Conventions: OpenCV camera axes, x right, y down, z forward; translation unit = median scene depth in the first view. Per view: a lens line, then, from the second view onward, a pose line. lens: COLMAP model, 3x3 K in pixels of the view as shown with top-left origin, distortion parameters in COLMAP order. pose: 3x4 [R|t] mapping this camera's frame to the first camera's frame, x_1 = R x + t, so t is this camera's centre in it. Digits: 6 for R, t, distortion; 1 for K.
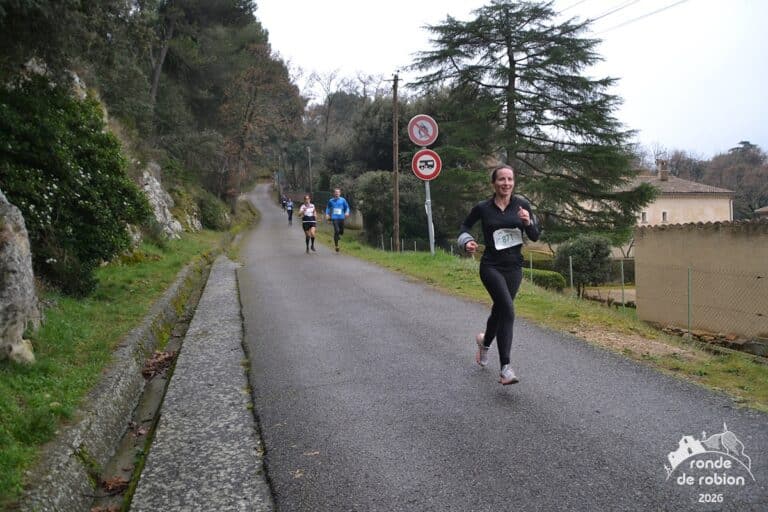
lens RADIAL K [[666.8, 0, 389.1], [0, 666.8, 260.3], [0, 0, 1]] dist [-0.130041, 0.156471]
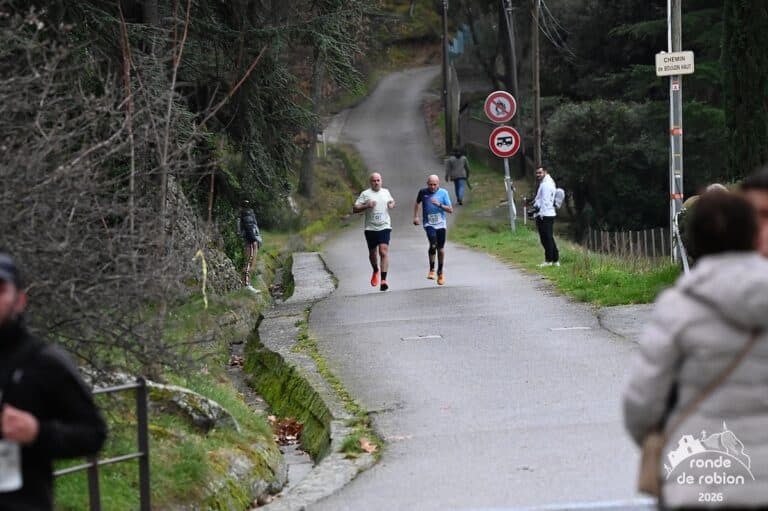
lens RADIAL K [[4390.6, 0, 381.1], [0, 4390.6, 254.7], [0, 0, 1]] dist [2.793839, 0.000000]
pose [[0.978188, -0.027318, -0.205915, 0.634694], [0.016854, 0.998484, -0.052403, 0.189627], [0.207034, 0.047789, 0.977166, -2.825706]]
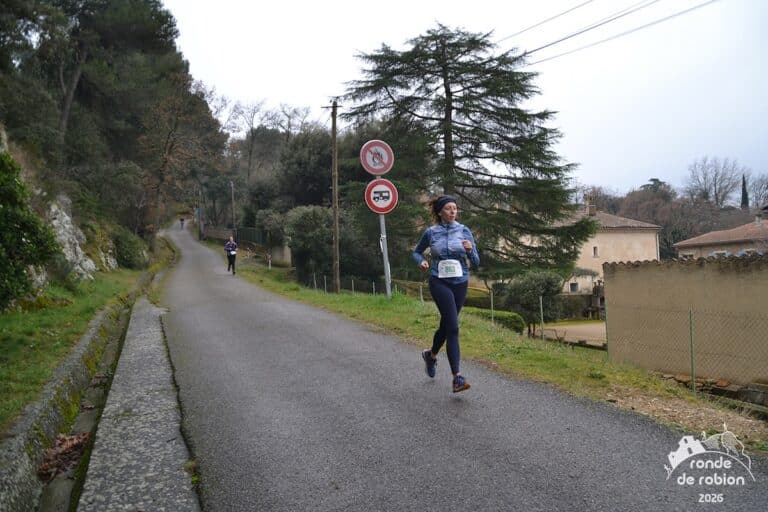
lens RADIAL K [[666.8, 0, 388.2], [0, 666.8, 261.1], [0, 0, 1]] dist [-0.130041, 0.156471]
pose [[0.993049, -0.007072, 0.117491, -0.020476], [0.013295, 0.998544, -0.052270, -0.005369], [-0.116951, 0.053469, 0.991697, 0.063193]]
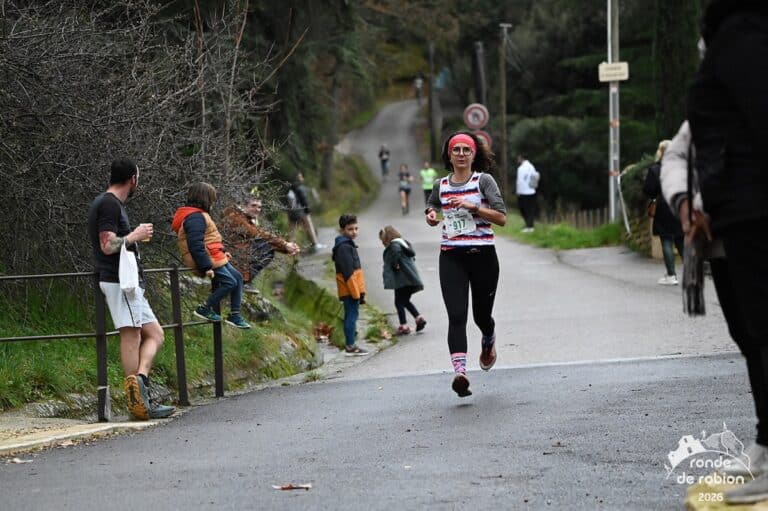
lens RADIAL K [[3304.2, 0, 385.1], [0, 3304.2, 255.0], [0, 0, 1]] dist [1.608953, 0.000000]
pose [[0.978829, -0.020562, -0.203644, 0.618068], [0.010267, 0.998621, -0.051480, 0.211267], [0.204422, 0.048300, 0.977691, -2.783661]]
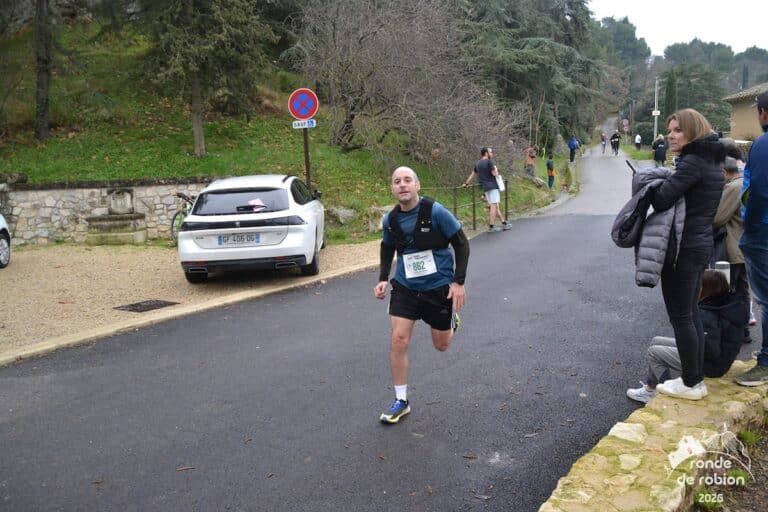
lens RADIAL K [[666.8, 0, 386.7], [0, 666.8, 254.0], [0, 0, 1]] dist [-0.130041, 0.156471]
pose [[0.861225, 0.063455, -0.504246, 0.596277], [-0.010404, 0.994168, 0.107338, 0.168681], [0.508117, -0.087196, 0.856863, -2.452637]]
